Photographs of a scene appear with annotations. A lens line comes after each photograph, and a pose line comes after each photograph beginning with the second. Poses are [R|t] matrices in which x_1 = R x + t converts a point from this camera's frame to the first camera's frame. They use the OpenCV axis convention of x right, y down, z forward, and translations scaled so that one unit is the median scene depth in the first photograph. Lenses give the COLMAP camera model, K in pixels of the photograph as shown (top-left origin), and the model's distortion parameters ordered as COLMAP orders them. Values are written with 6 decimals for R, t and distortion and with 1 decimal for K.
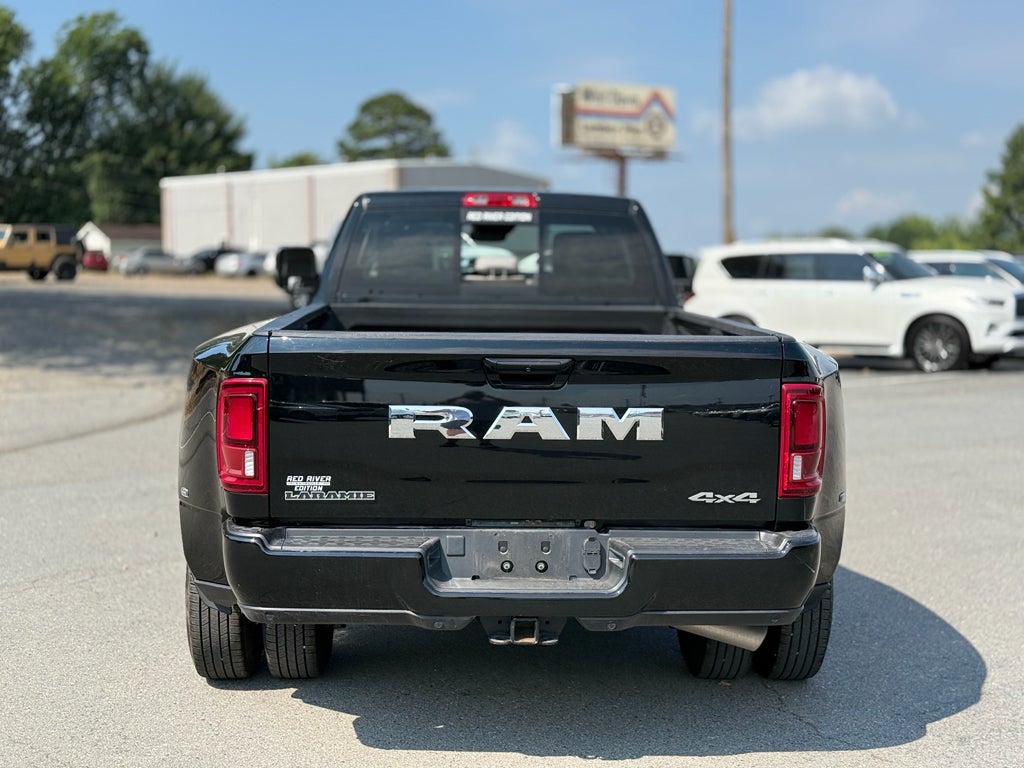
lens RADIAL K [[1427.7, 0, 512.0], [0, 1427.7, 384.0], [0, 0, 1]] dist [0.180022, -0.370573]
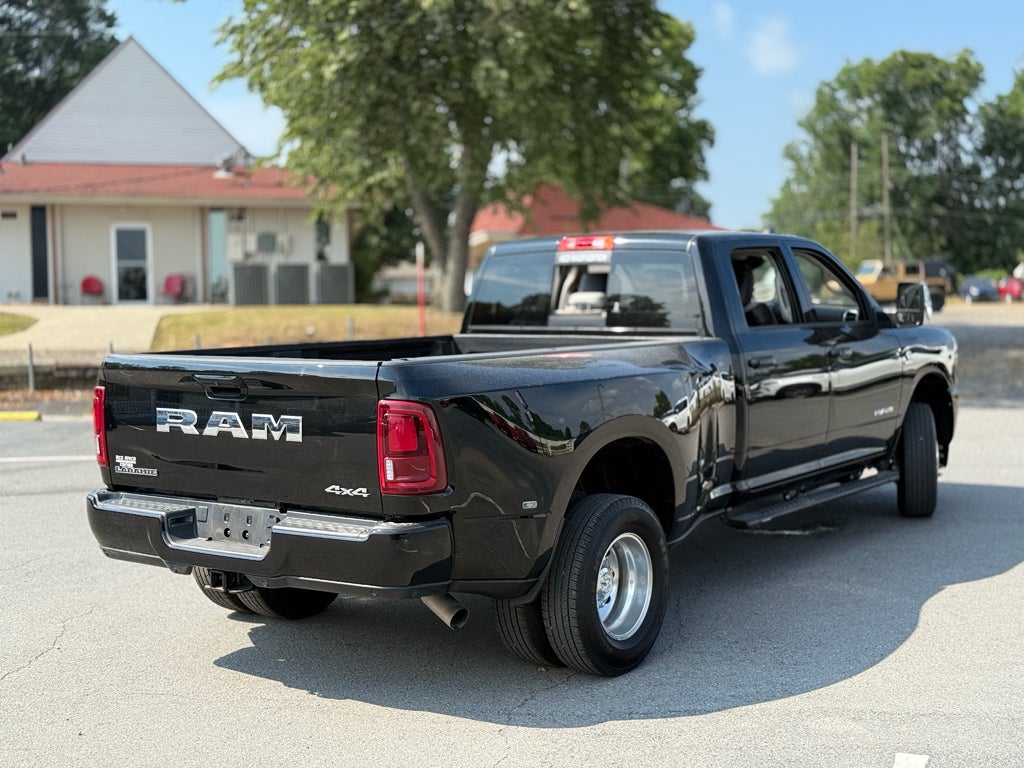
lens RADIAL K [[1427.7, 0, 512.0], [0, 1427.7, 384.0], [0, 0, 1]] dist [0.180022, -0.370573]
pose [[0.789240, 0.021199, -0.613719, 1.016485], [-0.034122, 0.999374, -0.009361, -0.006371], [0.613136, 0.028329, 0.789469, 0.107805]]
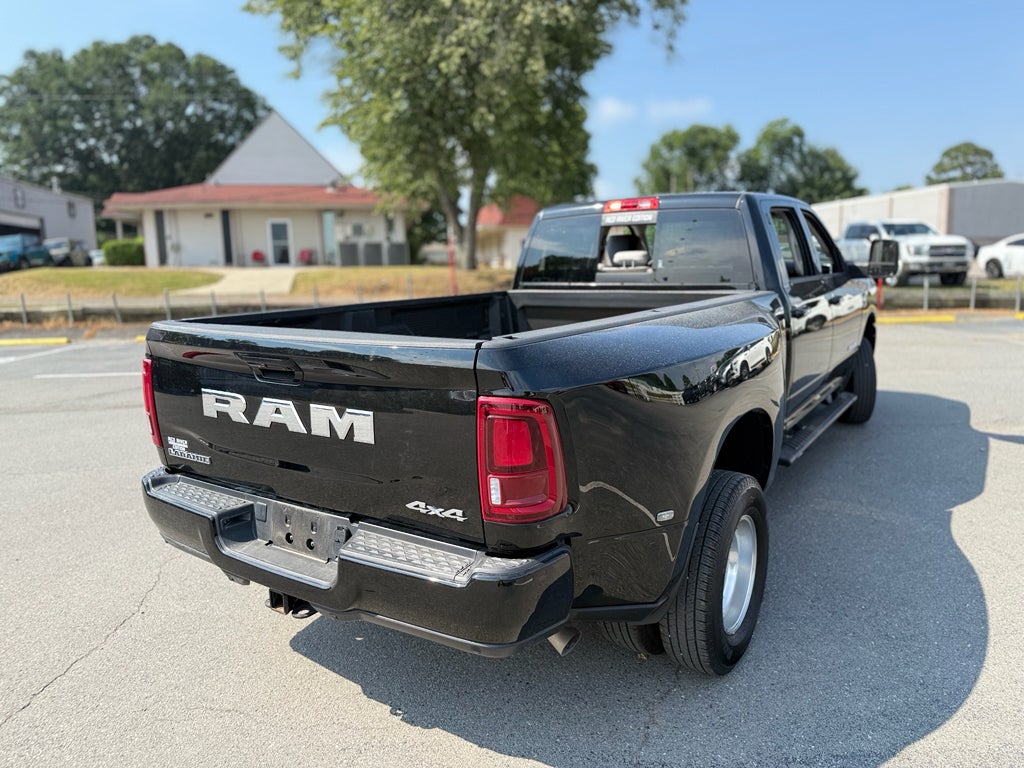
lens RADIAL K [[716.9, 0, 512.0], [0, 716.9, 384.0], [0, 0, 1]] dist [0.121162, -0.144635]
pose [[0.809185, 0.073898, -0.582888, 0.458765], [-0.020347, 0.994989, 0.097897, -0.051024], [0.587202, -0.067357, 0.806633, 0.651469]]
